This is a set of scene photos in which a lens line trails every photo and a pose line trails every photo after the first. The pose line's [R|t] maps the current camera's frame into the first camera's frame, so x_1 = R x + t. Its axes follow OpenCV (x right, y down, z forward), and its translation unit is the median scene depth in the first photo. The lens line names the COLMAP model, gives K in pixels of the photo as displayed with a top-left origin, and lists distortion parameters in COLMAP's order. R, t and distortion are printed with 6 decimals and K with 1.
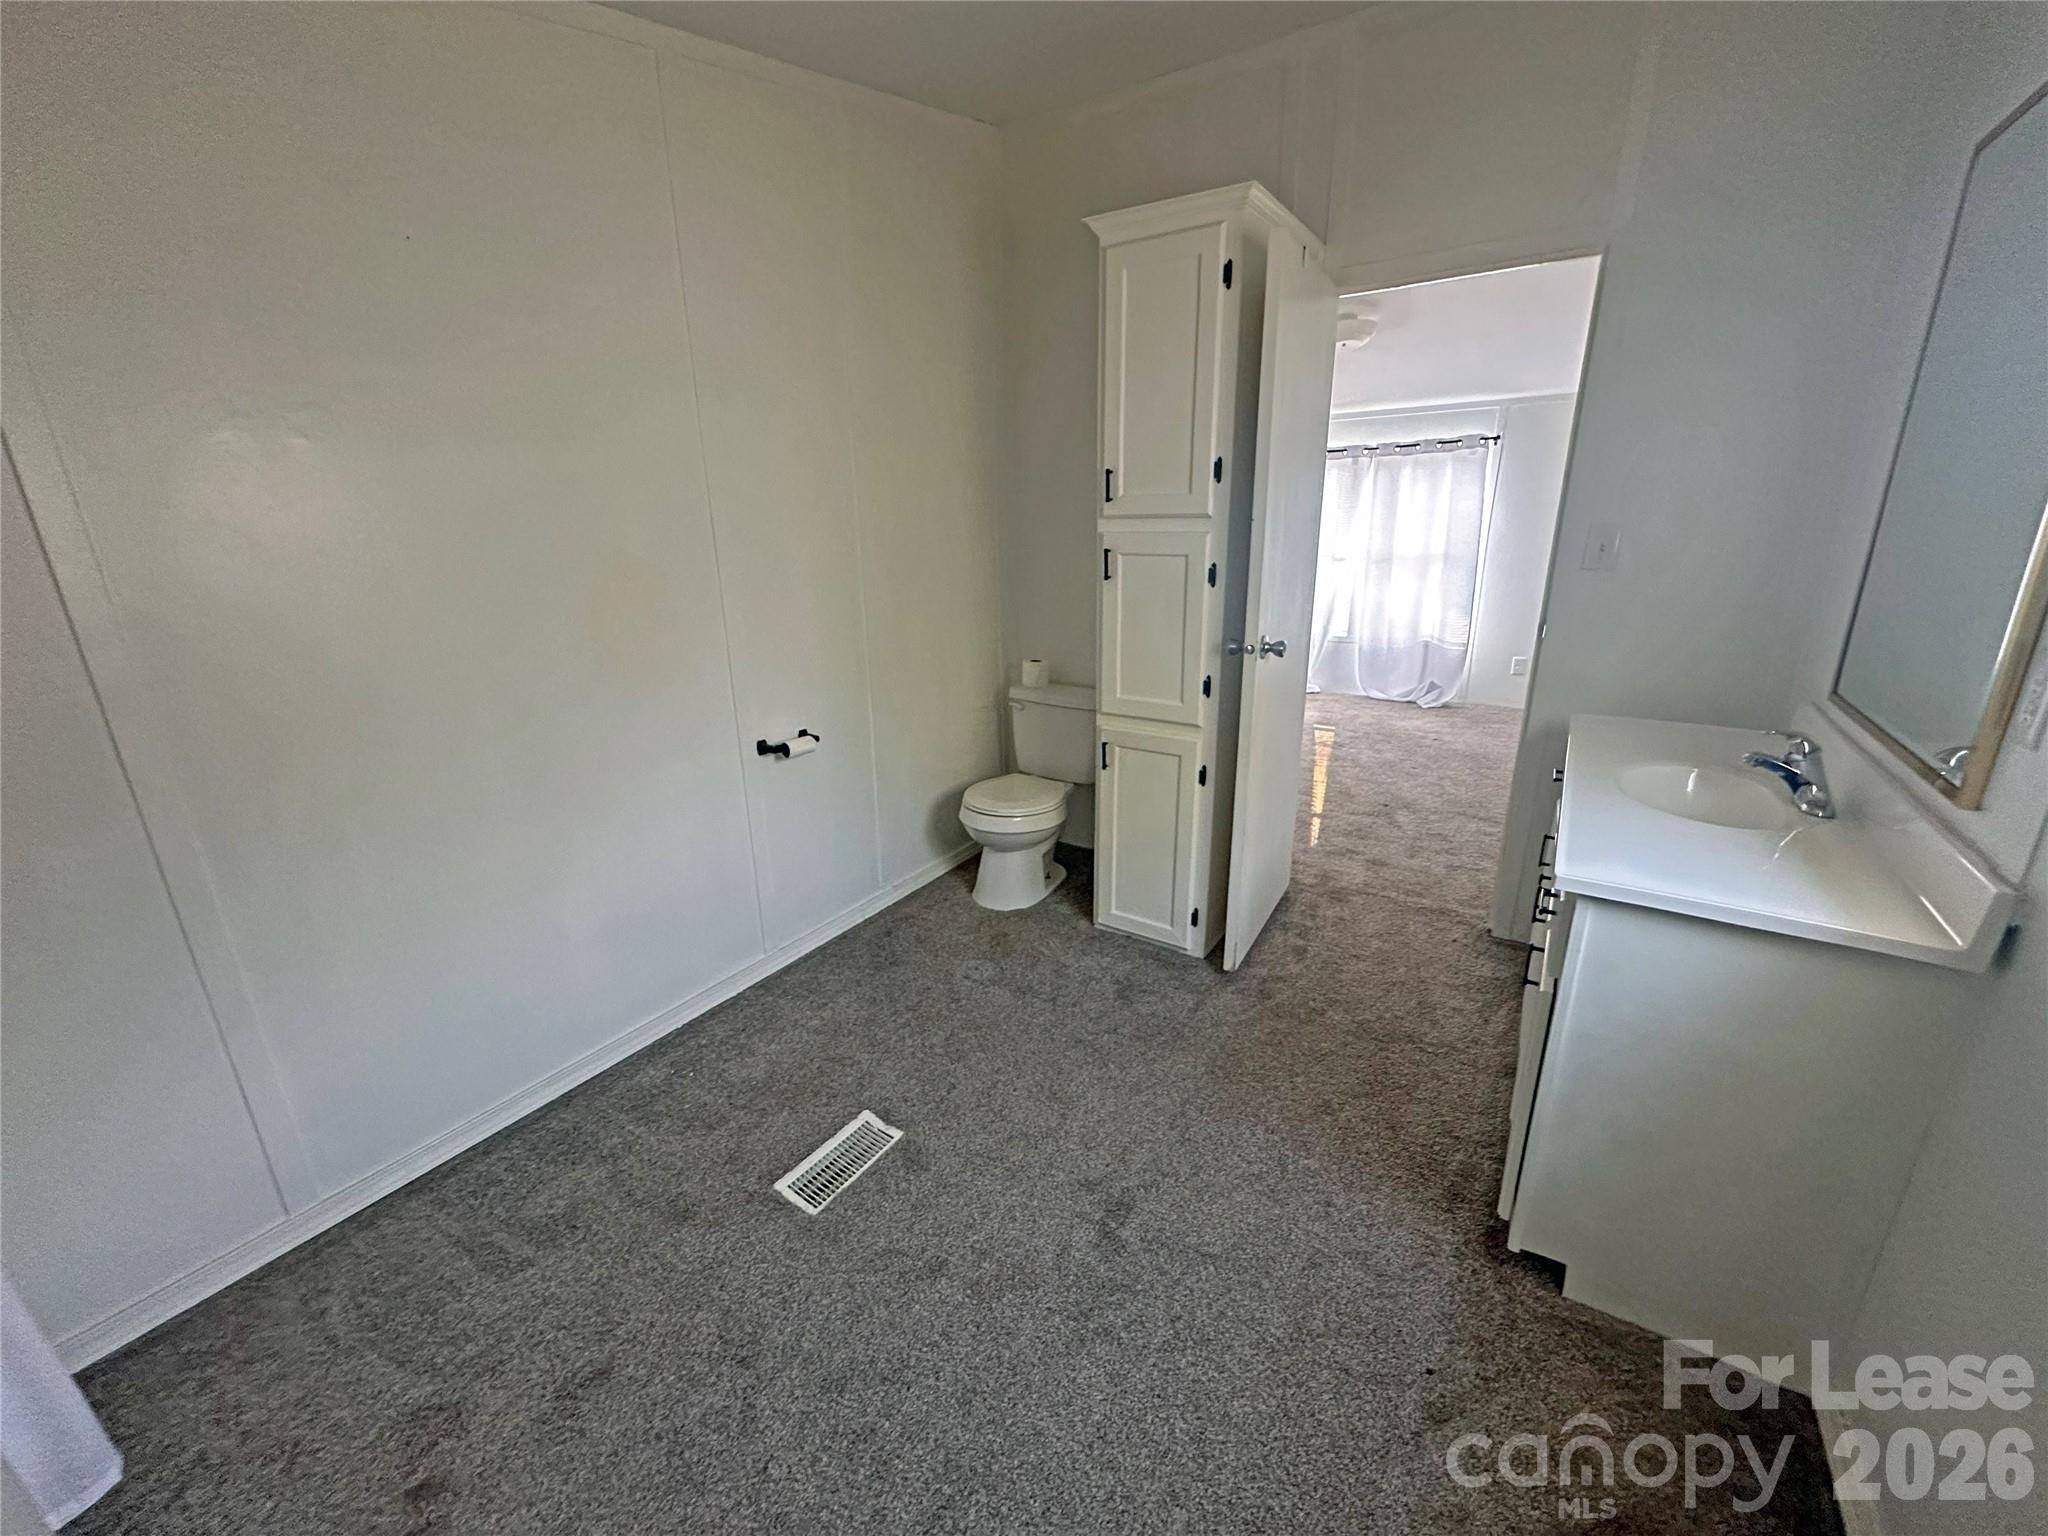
lens RADIAL K [[814.0, 0, 1024.0], [0, 814.0, 768.0], [0, 0, 1]] dist [-0.001819, 0.000330]
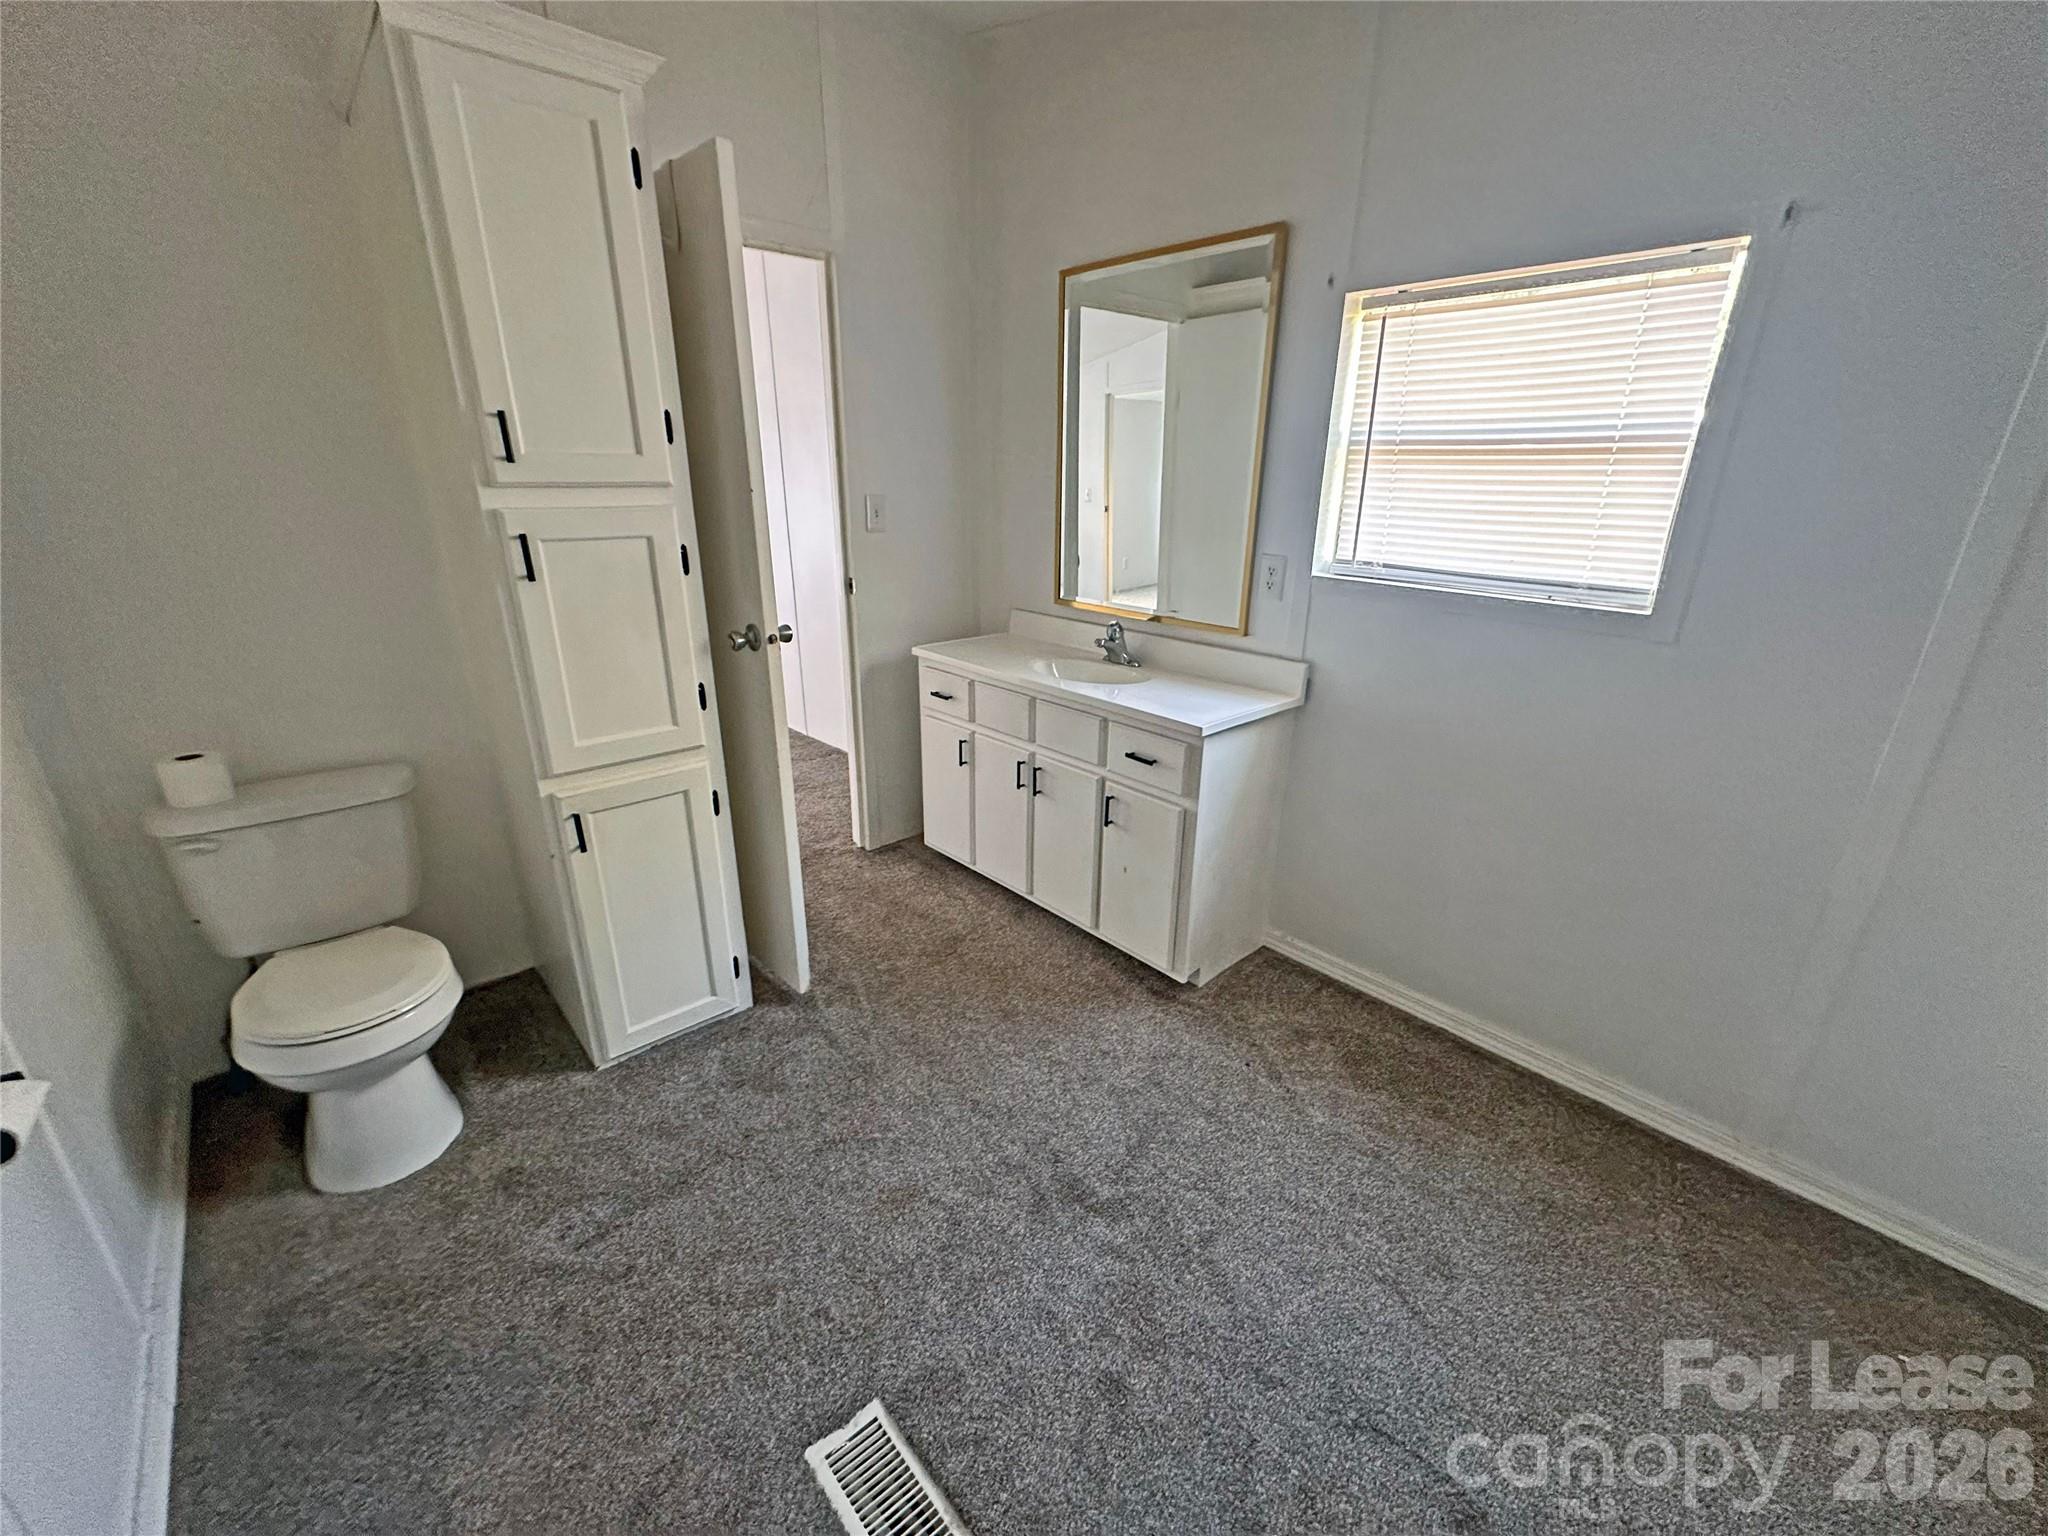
lens RADIAL K [[814.0, 0, 1024.0], [0, 814.0, 768.0], [0, 0, 1]] dist [-0.001819, 0.000330]
pose [[0.250902, -0.309442, 0.917221, -0.457578], [0.278229, 0.930600, 0.237848, -0.135660], [-0.927166, 0.195521, 0.319585, 0.446360]]
